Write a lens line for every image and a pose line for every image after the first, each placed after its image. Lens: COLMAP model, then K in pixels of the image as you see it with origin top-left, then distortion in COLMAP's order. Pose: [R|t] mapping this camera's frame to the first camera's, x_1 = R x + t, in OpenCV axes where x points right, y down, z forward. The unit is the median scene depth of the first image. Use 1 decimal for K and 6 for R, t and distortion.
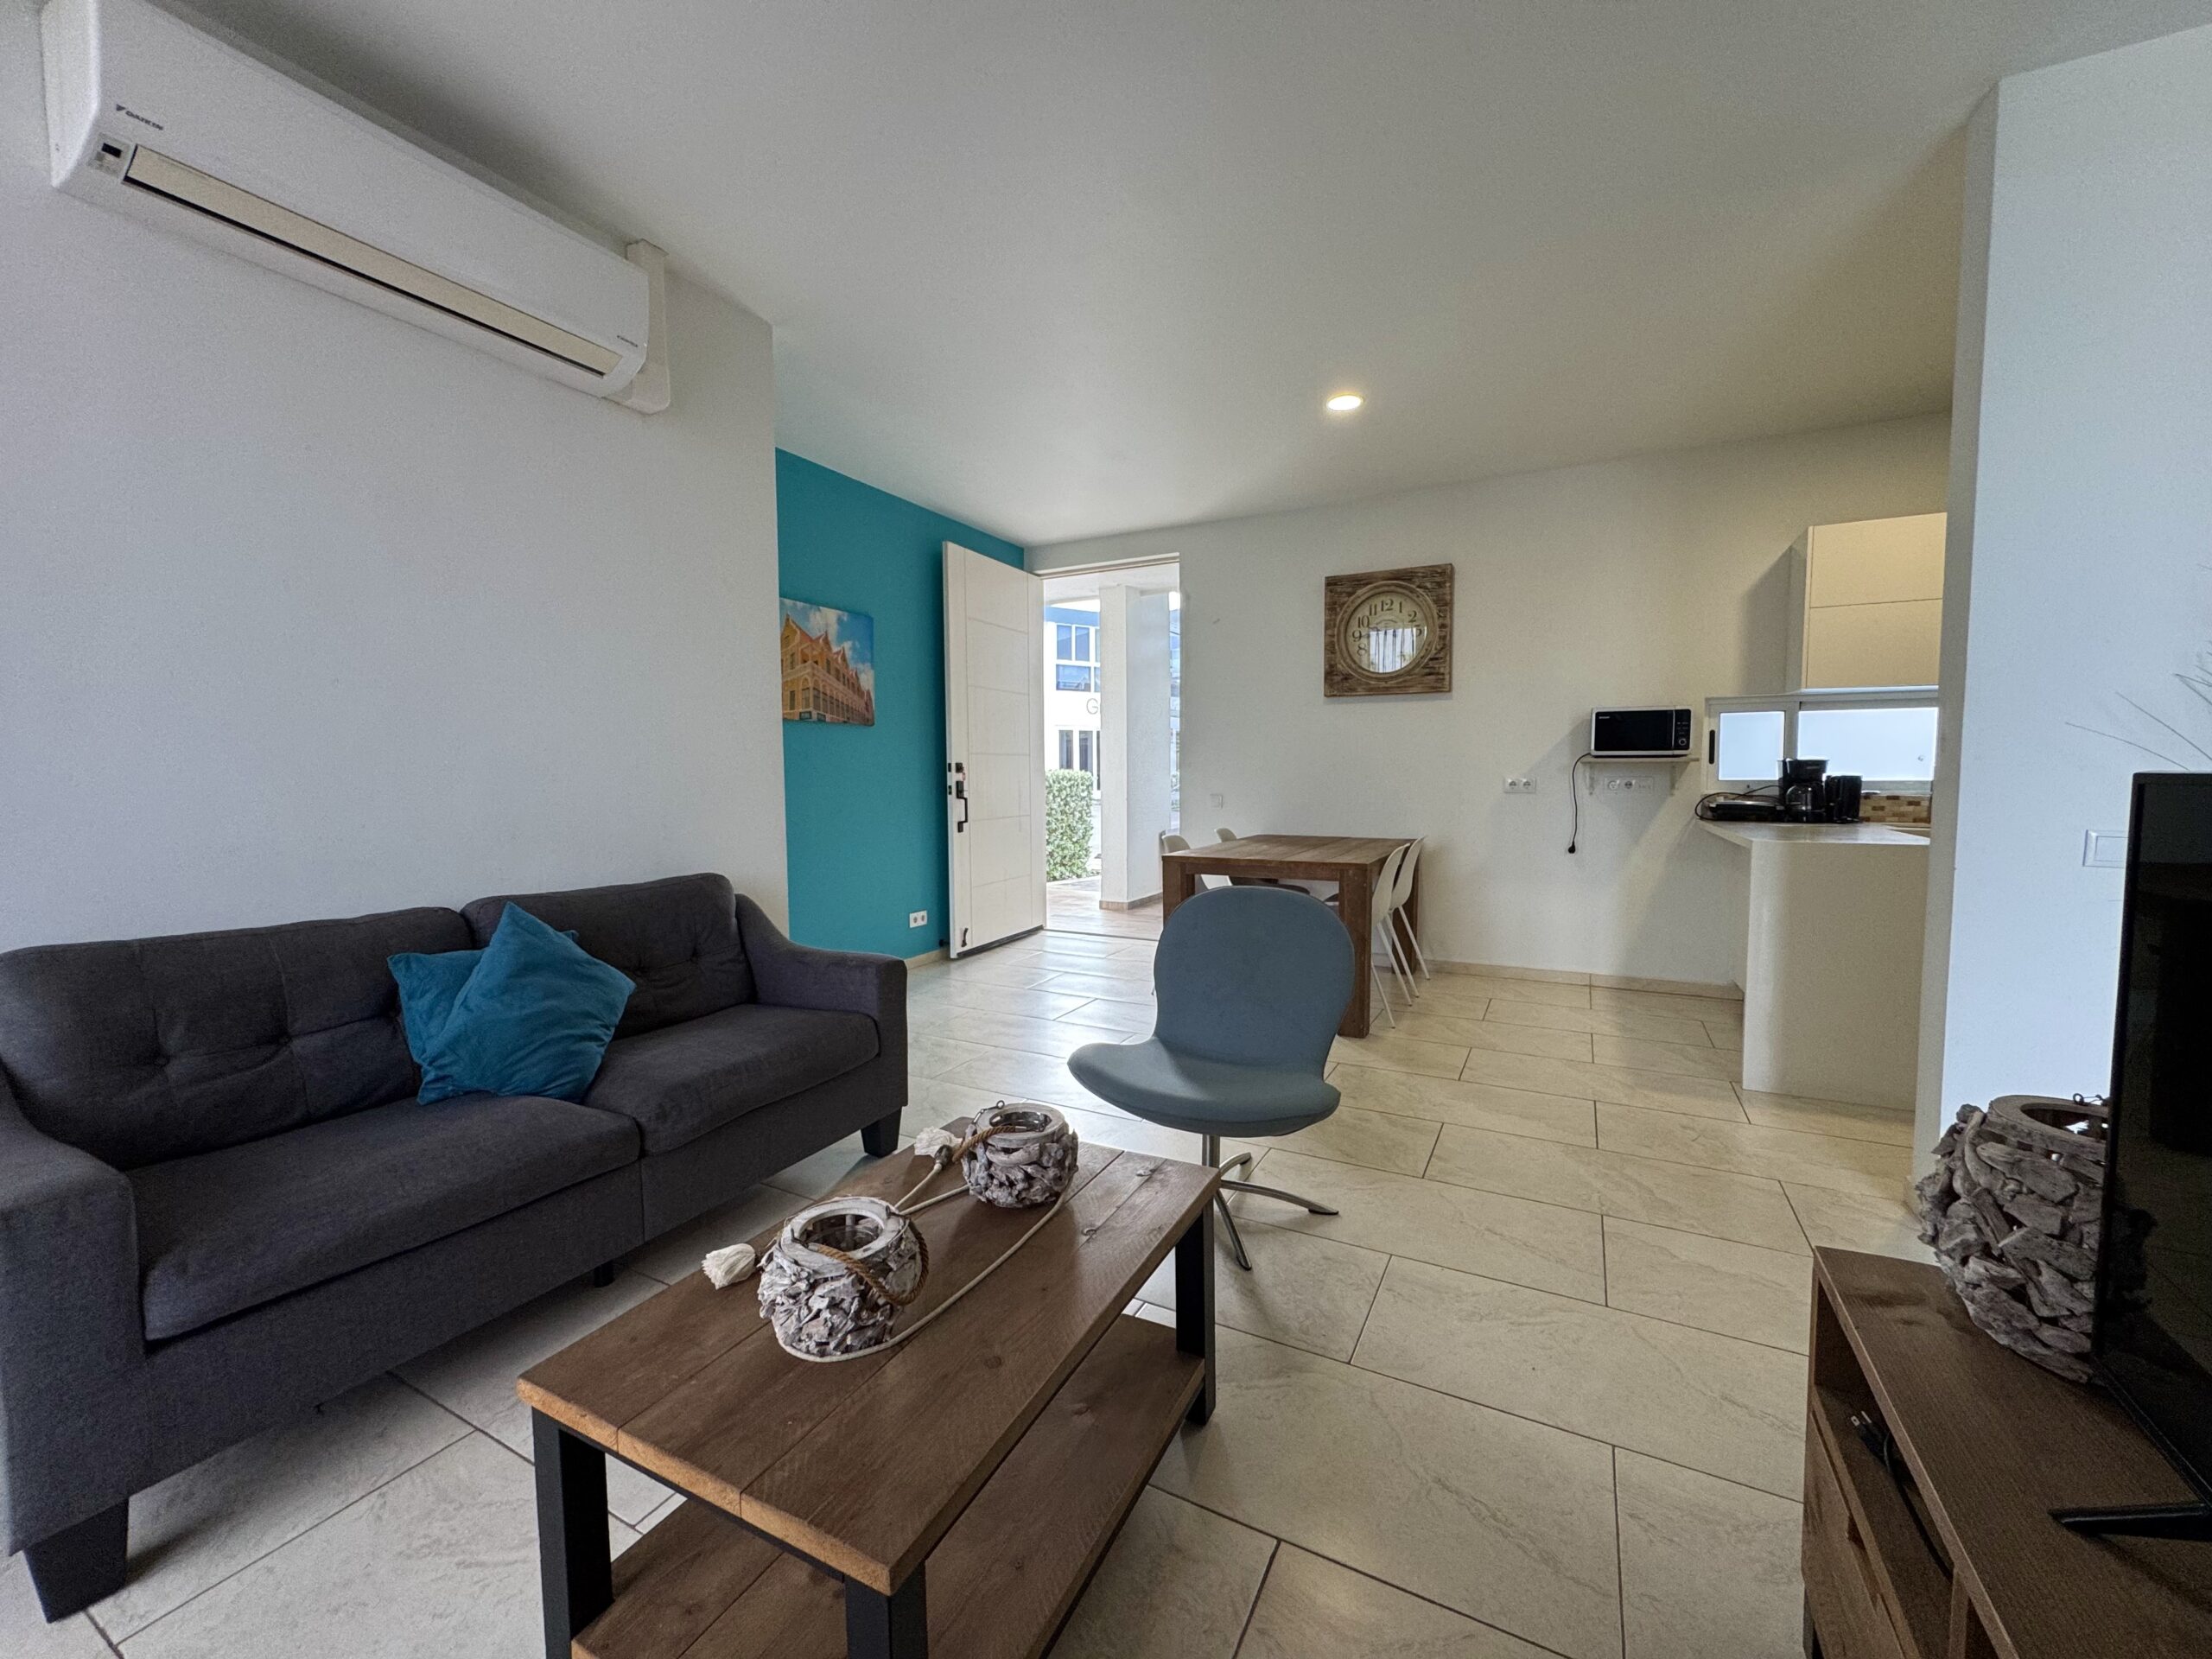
lens RADIAL K [[888.0, 0, 1104.7], [0, 888.0, 828.7], [0, 0, 1]] dist [-0.003325, 0.000351]
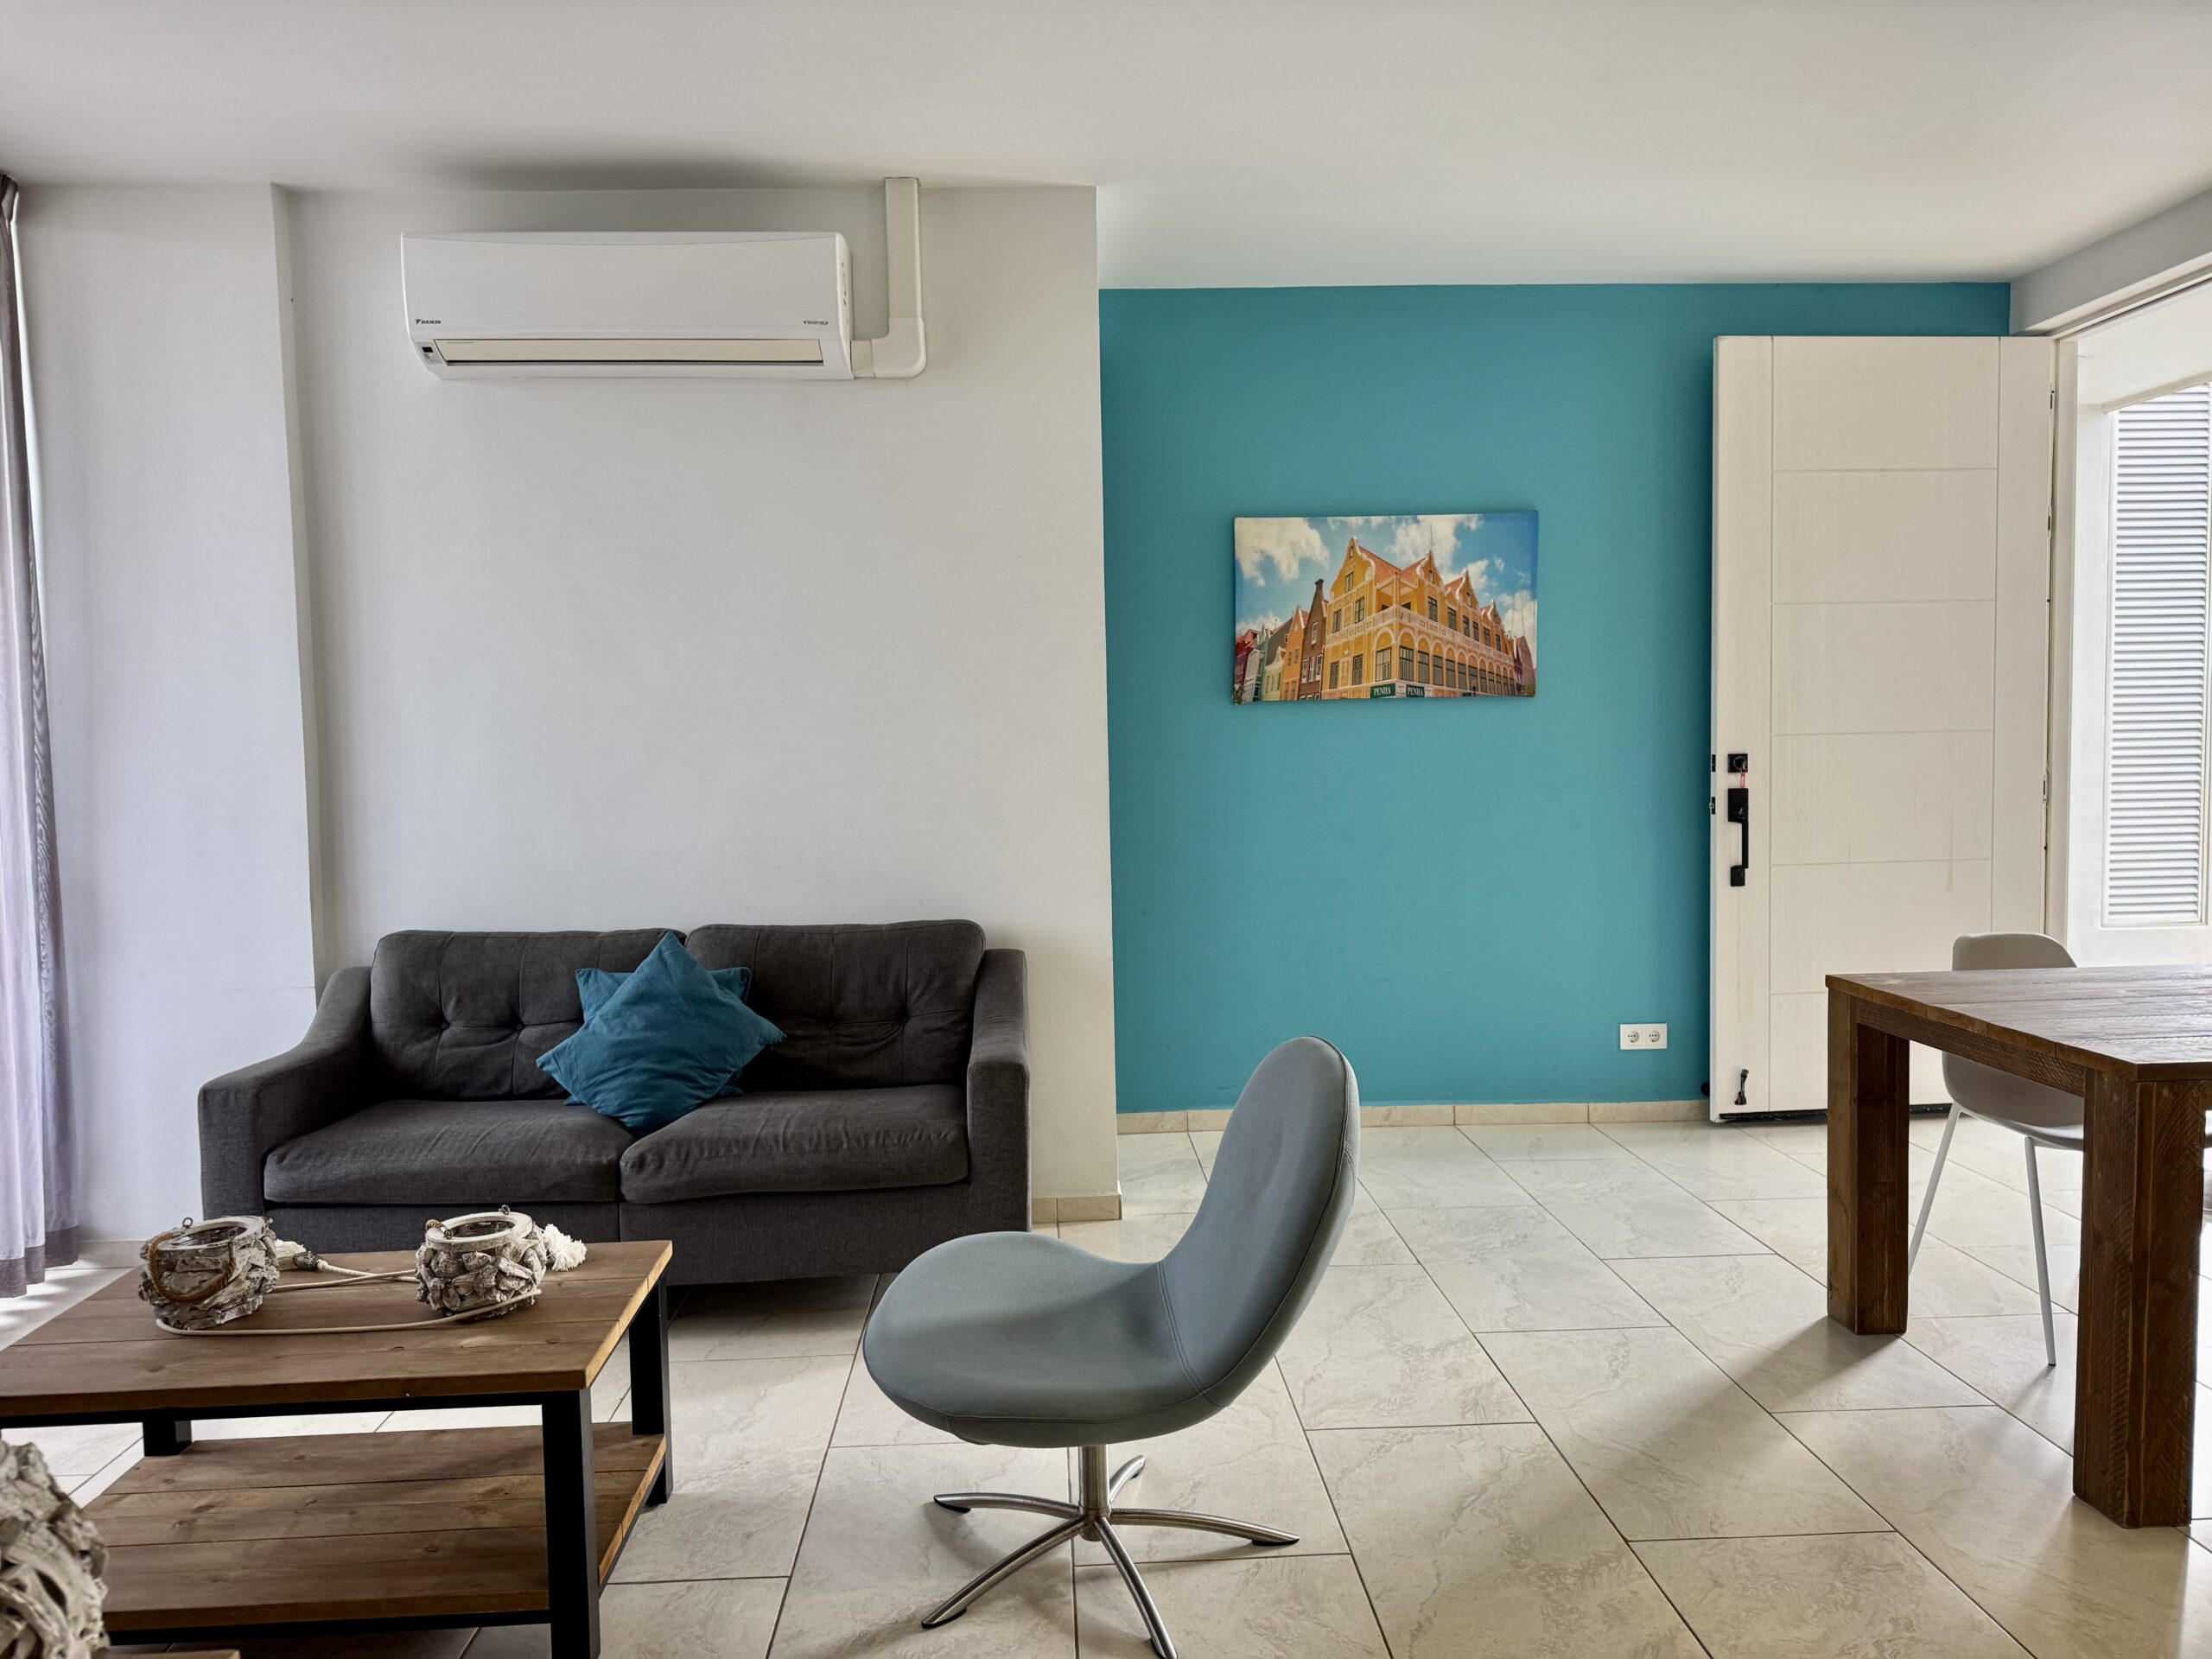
lens RADIAL K [[1566.5, 0, 1102.0], [0, 1566.5, 832.9], [0, 0, 1]] dist [0.012568, -0.004942]
pose [[0.503653, 0.042797, -0.862845, 0.515819], [-0.036455, 0.998935, 0.028268, -0.045822], [0.863136, 0.017218, 0.504677, 0.234780]]
